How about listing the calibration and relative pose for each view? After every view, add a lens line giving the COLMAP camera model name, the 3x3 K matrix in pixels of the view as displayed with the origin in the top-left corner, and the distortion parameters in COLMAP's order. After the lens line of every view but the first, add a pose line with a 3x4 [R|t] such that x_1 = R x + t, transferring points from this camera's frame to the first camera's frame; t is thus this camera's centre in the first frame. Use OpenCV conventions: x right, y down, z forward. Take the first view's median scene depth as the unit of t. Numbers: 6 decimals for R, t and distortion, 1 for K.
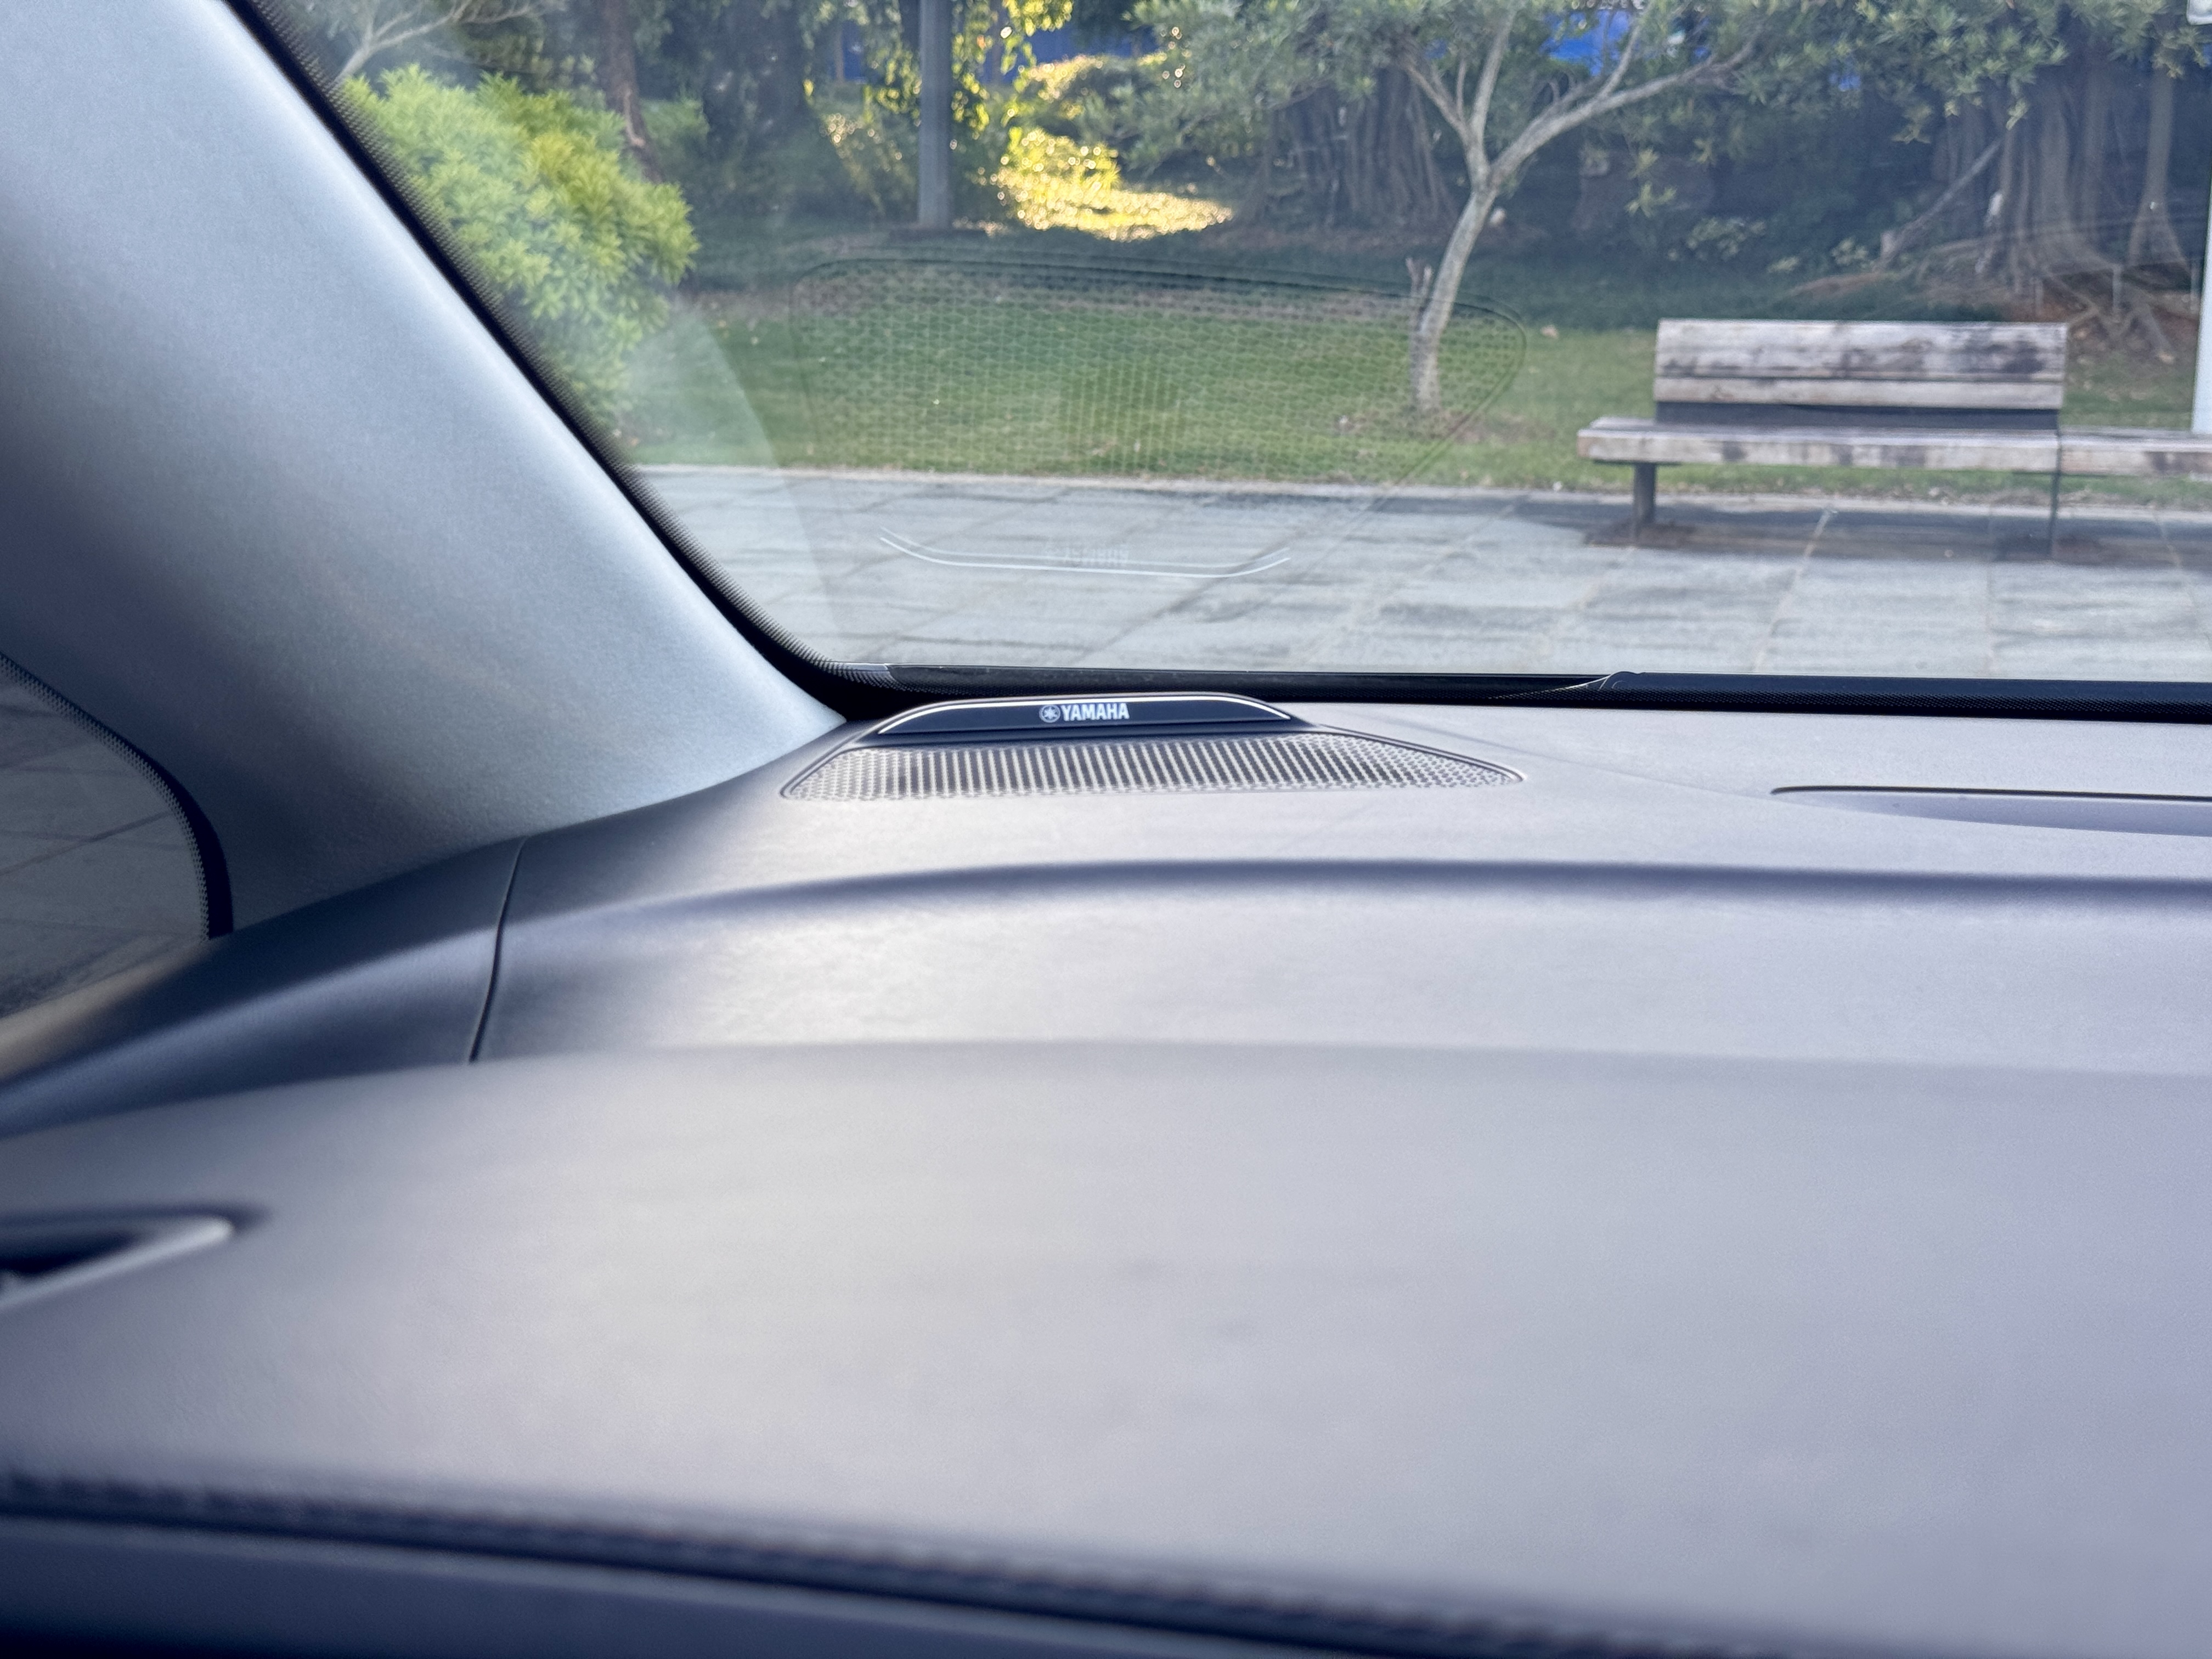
lens RADIAL K [[3074.3, 0, 1096.8], [0, 3074.3, 840.6], [0, 0, 1]] dist [0.168980, -0.437293]
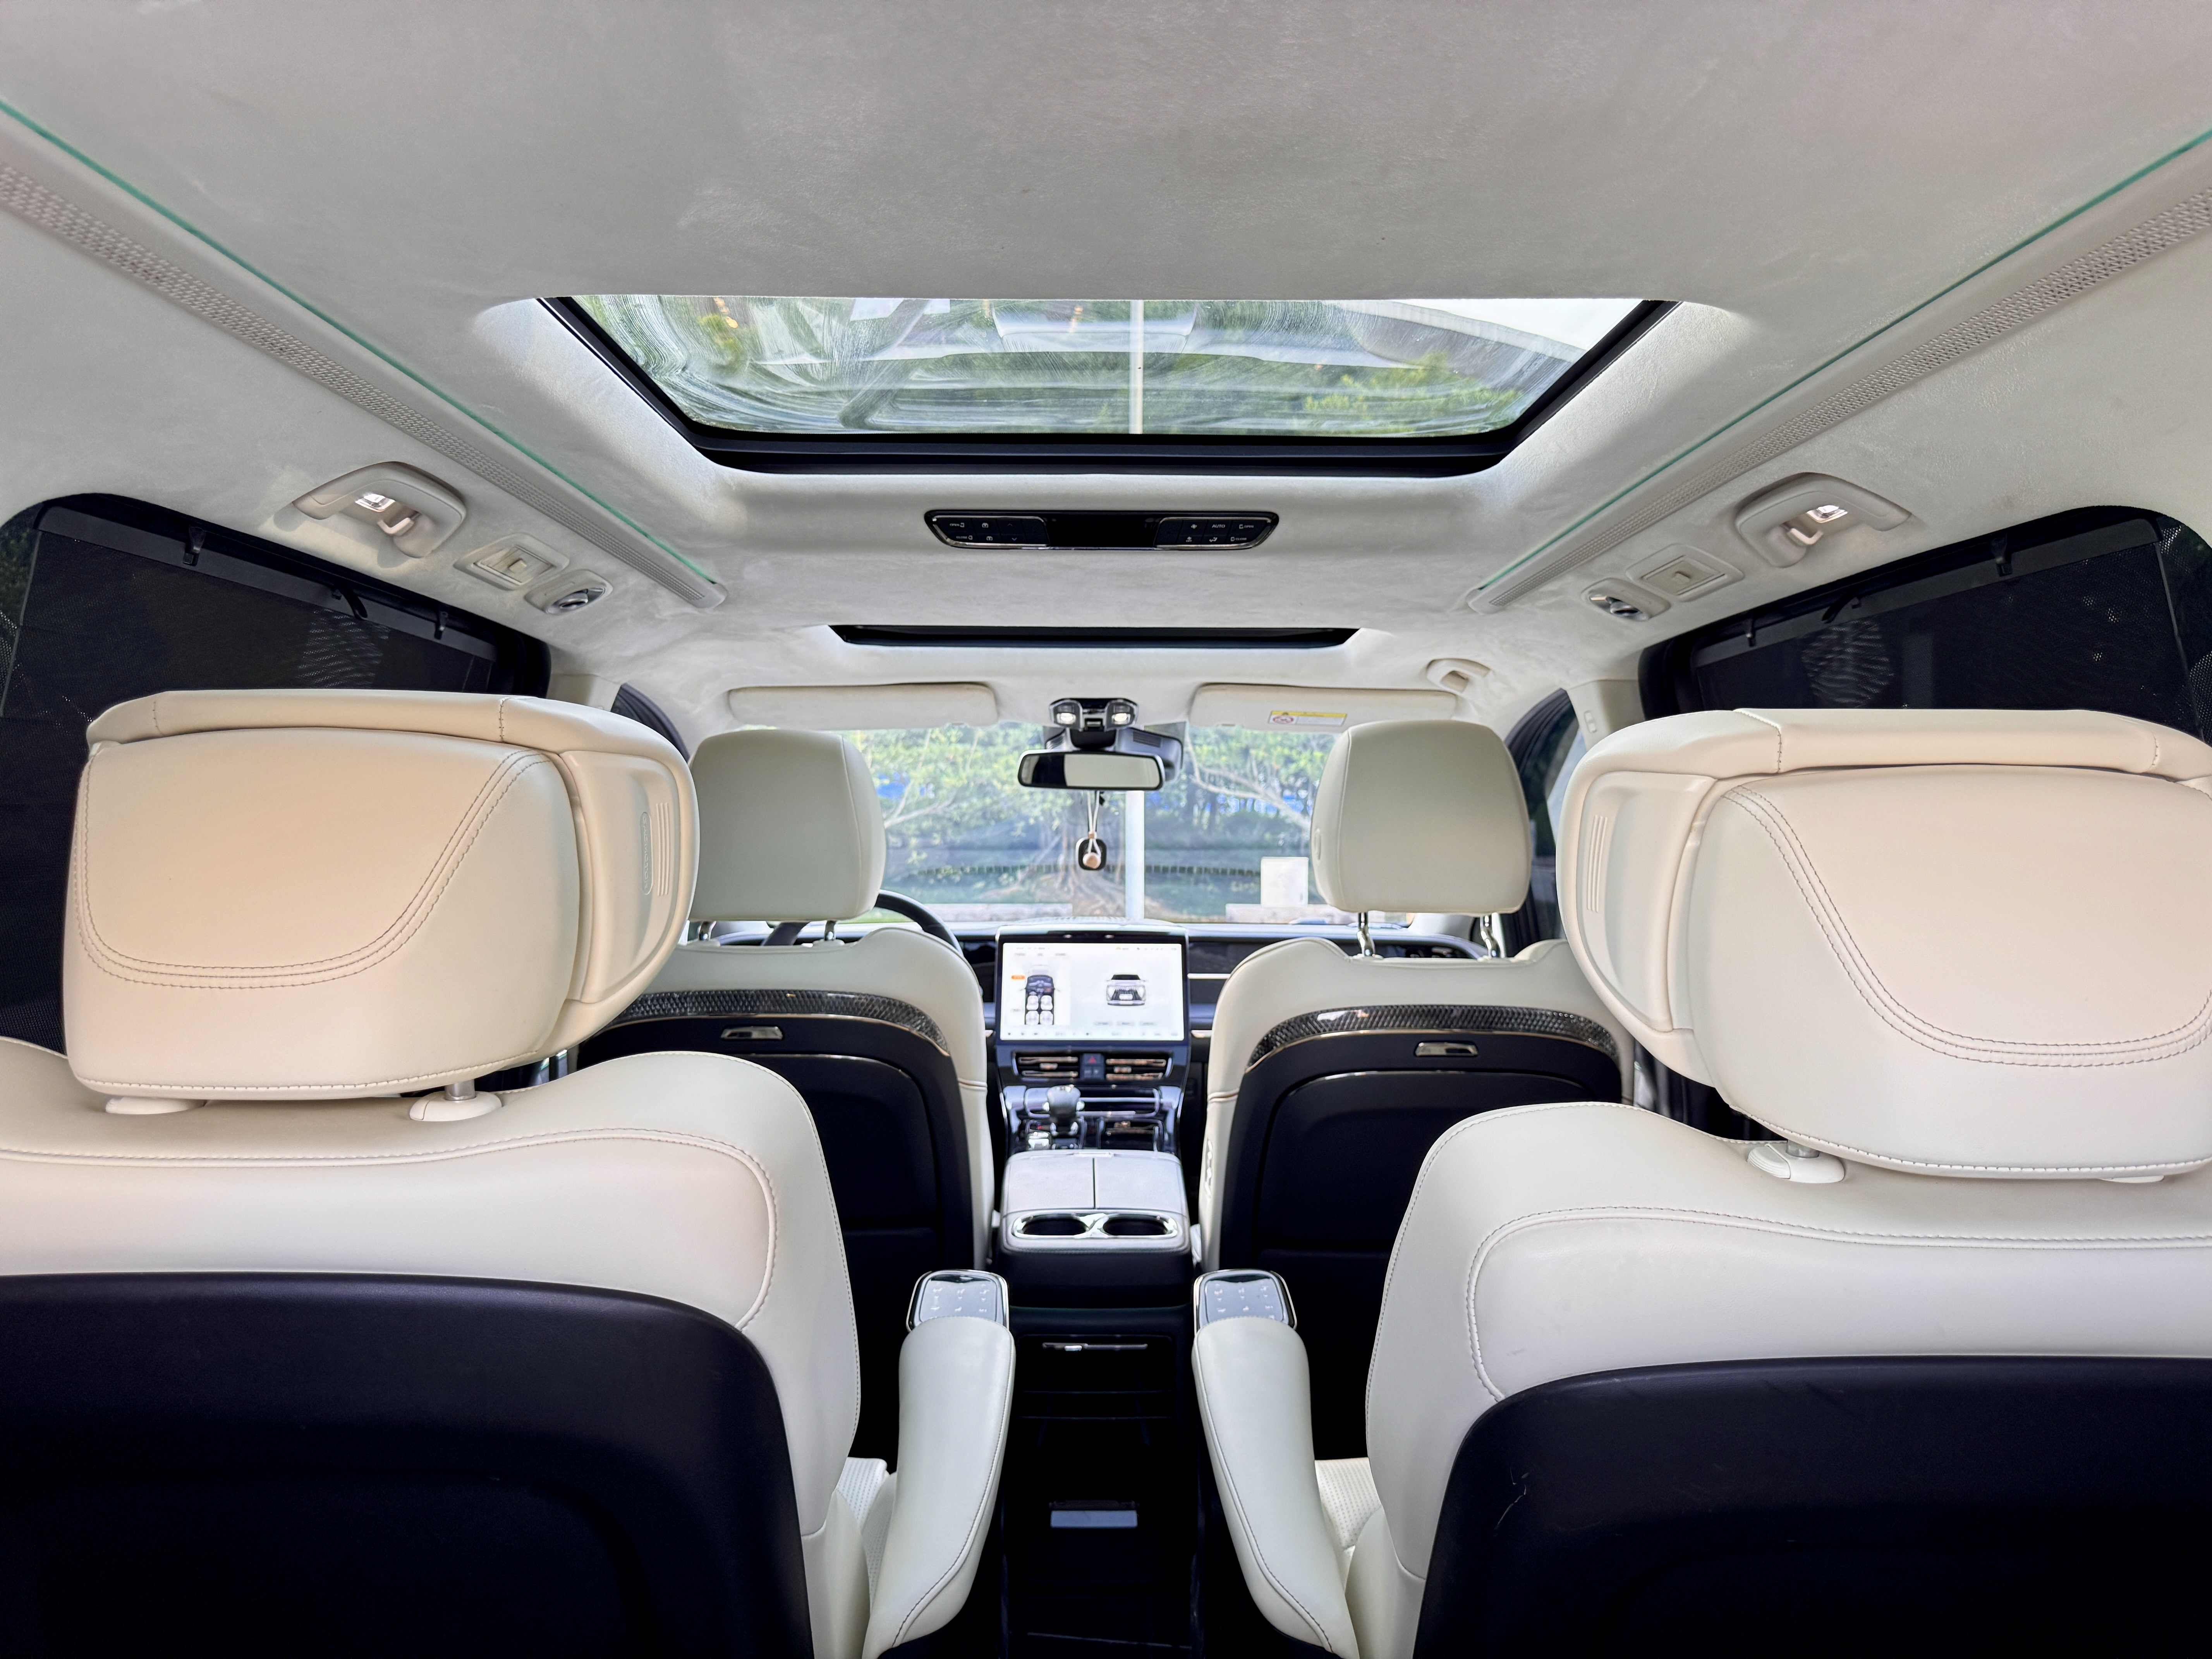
lens RADIAL K [[1522.5, 0, 1101.7], [0, 1522.5, 839.4], [0, 0, 1]] dist [0.040662, -0.038051]
pose [[0.958771, -0.007063, 0.284092, -0.019842], [0.067669, 0.976610, -0.204094, 0.031358], [-0.276006, 0.214904, 0.936823, -0.154851]]
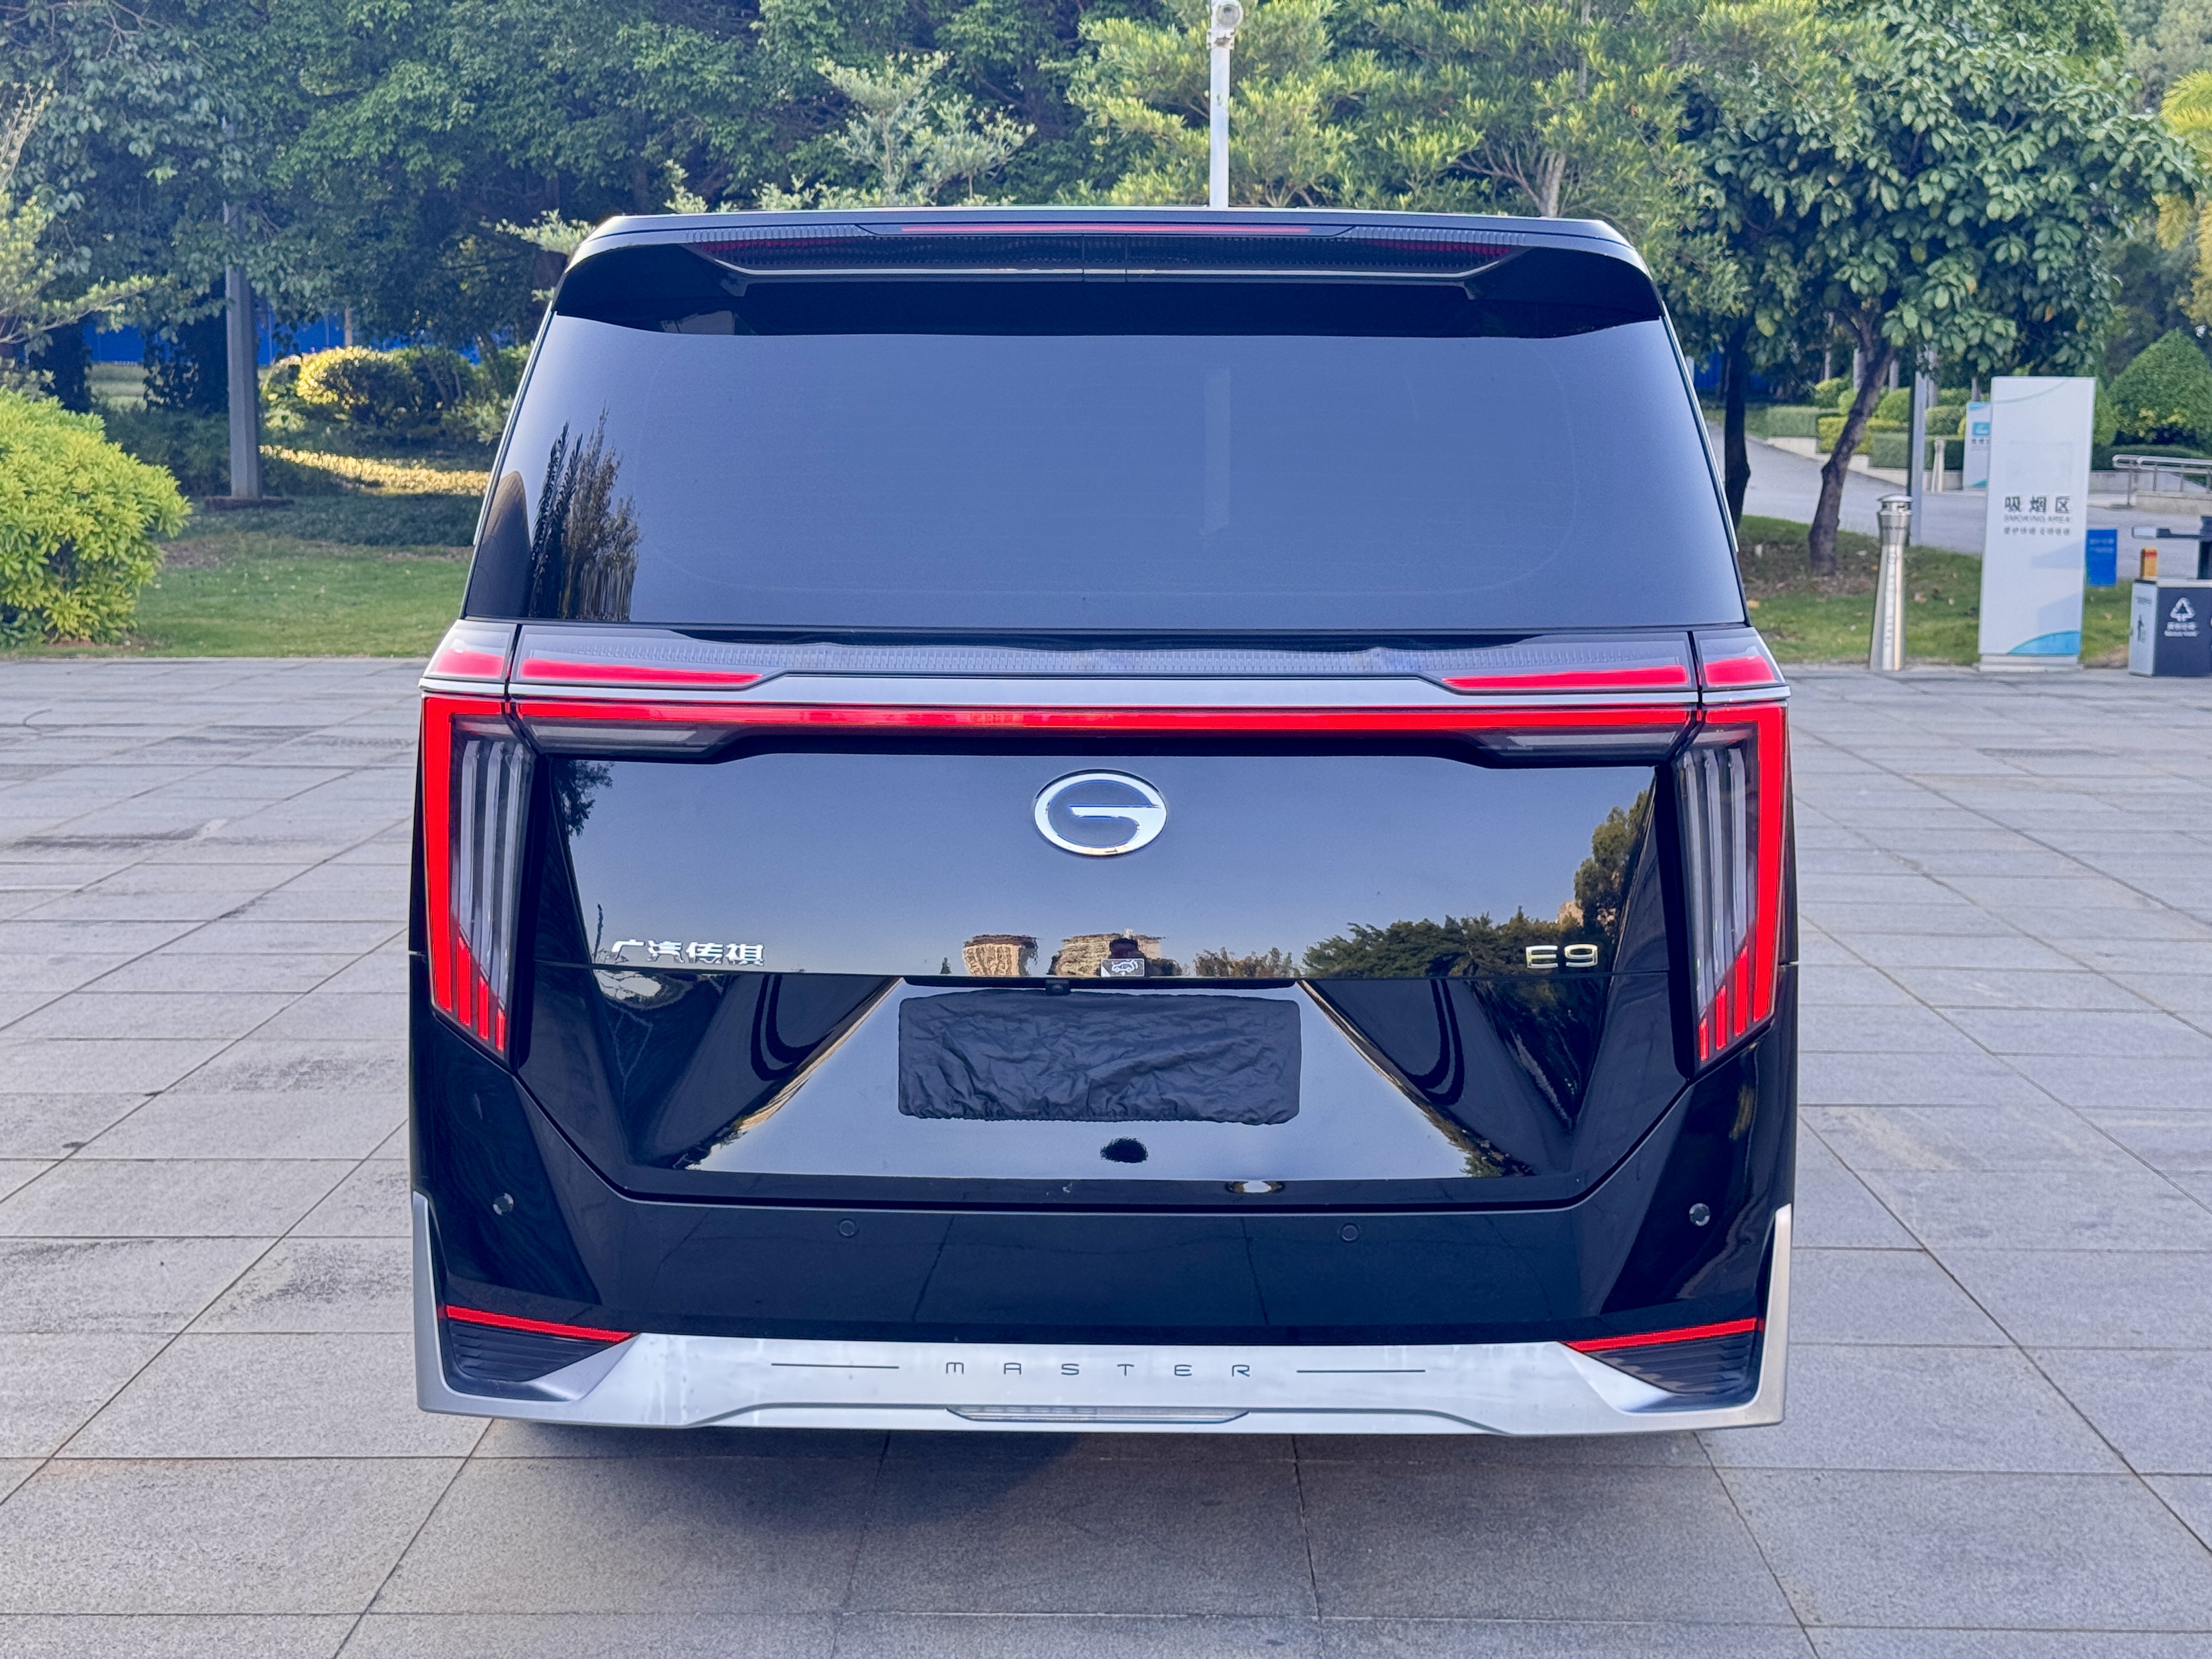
lens RADIAL K [[3074.3, 0, 1096.8], [0, 3074.3, 840.6], [0, 0, 1]] dist [0.168980, -0.437293]
pose [[0.966097, -0.038137, 0.255346, -0.095723], [0.059956, 0.995132, -0.078217, 0.089097], [-0.251120, 0.090875, 0.963681, -0.432212]]
